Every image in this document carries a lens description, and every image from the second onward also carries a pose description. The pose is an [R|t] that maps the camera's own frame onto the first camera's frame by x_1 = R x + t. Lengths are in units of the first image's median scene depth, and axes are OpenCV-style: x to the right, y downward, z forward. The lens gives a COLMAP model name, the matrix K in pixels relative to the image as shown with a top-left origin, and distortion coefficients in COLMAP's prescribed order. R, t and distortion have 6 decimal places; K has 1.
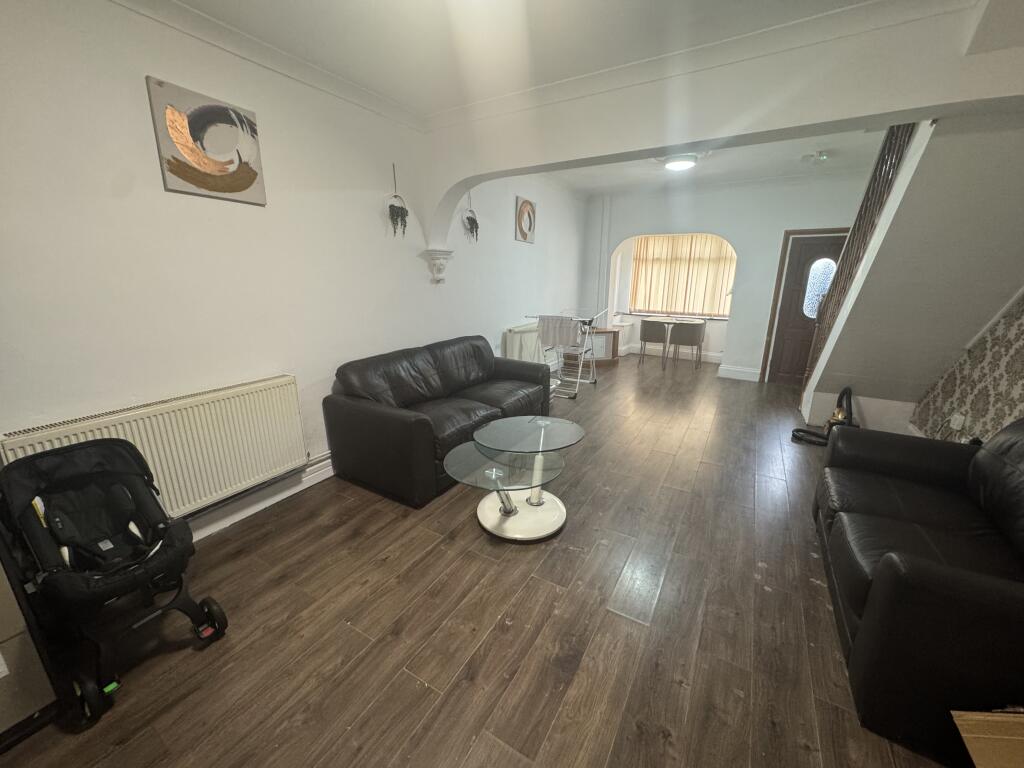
lens RADIAL K [[405.2, 0, 507.6], [0, 405.2, 379.9], [0, 0, 1]] dist [-0.003950, 0.000520]
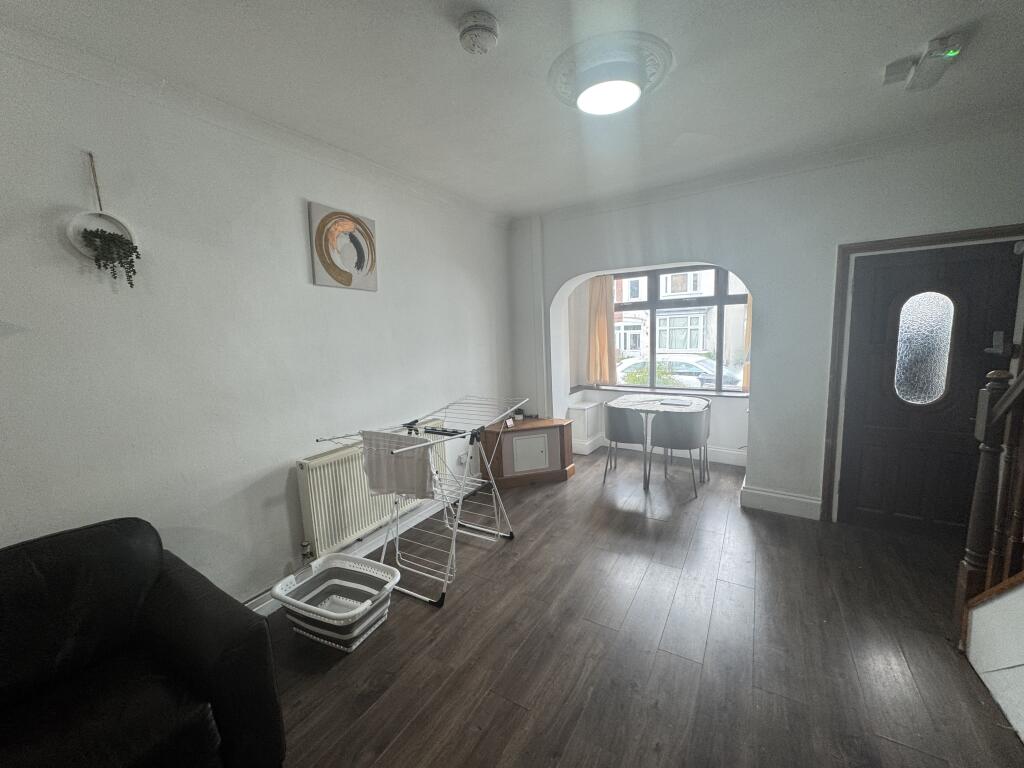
lens RADIAL K [[405.2, 0, 507.4], [0, 405.2, 381.4], [0, 0, 1]] dist [-0.003950, 0.000520]
pose [[0.998862, -0.042758, -0.021131, 0.520935], [0.039726, 0.991043, -0.127497, -0.292219], [0.026394, 0.126513, 0.991614, 1.002806]]
